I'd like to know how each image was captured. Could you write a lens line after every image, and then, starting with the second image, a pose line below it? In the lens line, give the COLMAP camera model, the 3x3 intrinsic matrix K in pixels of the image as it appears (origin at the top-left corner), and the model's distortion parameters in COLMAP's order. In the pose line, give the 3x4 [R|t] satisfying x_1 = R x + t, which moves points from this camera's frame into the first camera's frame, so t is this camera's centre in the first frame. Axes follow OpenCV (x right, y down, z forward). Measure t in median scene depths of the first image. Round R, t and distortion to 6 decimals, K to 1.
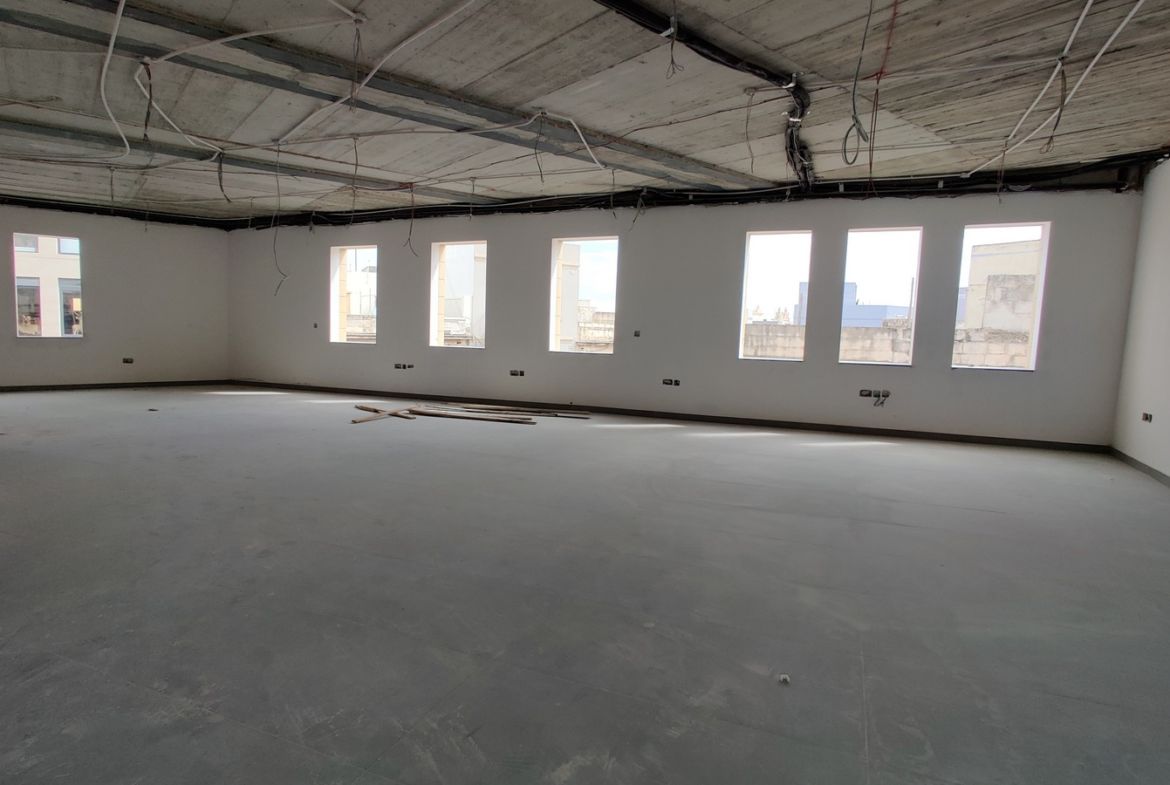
lens RADIAL K [[631.6, 0, 583.4], [0, 631.6, 397.2], [0, 0, 1]] dist [-0.042922, 0.047212]
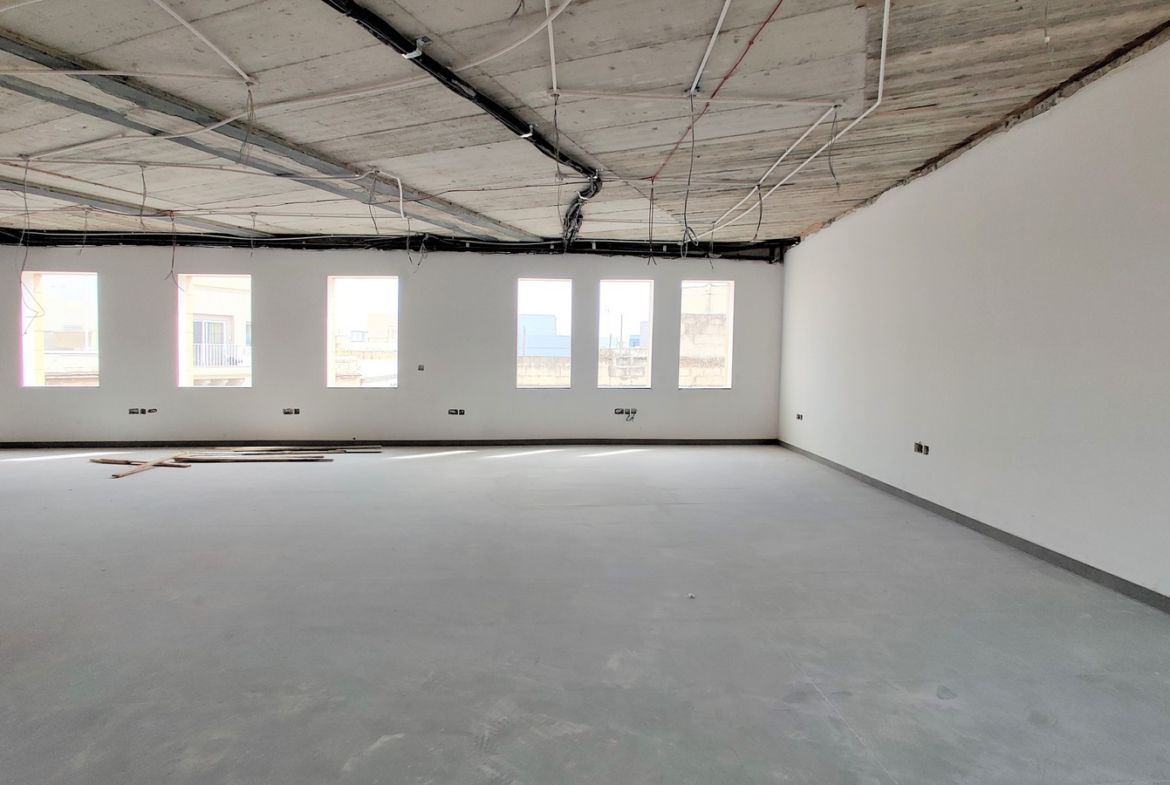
lens RADIAL K [[625.7, 0, 585.0], [0, 625.7, 392.5], [0, 0, 1]] dist [0.005232, 0.001709]
pose [[0.897530, -0.042094, 0.438940, -0.155276], [0.066048, 0.997037, -0.039439, 0.000361], [-0.435979, 0.064389, 0.897651, -0.077806]]
